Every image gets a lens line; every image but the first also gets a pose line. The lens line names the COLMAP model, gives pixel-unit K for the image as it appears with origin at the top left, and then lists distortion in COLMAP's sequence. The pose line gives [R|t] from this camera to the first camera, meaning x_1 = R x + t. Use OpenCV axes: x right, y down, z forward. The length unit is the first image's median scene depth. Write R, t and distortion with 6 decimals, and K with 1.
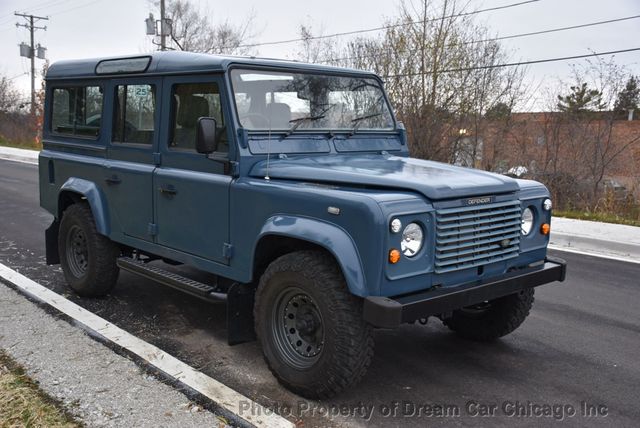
lens RADIAL K [[716.0, 0, 320.0], [0, 716.0, 214.0], [0, 0, 1]] dist [0.081211, 0.020836]
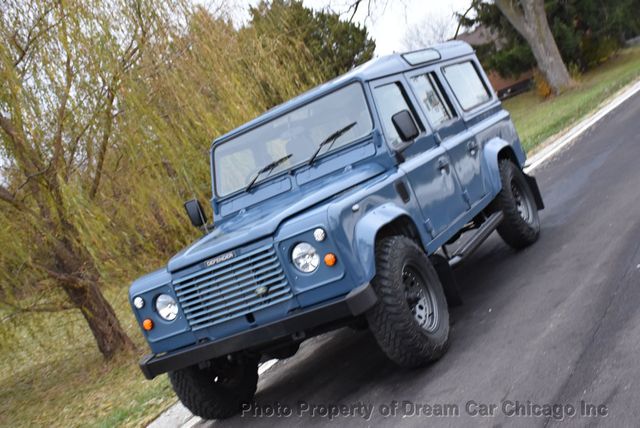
lens RADIAL K [[847.6, 0, 320.0], [0, 847.6, 214.0], [0, 0, 1]] dist [0.109477, 0.077480]
pose [[0.302304, -0.096642, -0.948300, 1.507645], [0.270147, 0.962744, -0.011996, -0.028284], [0.914130, -0.252554, 0.317149, 0.756219]]
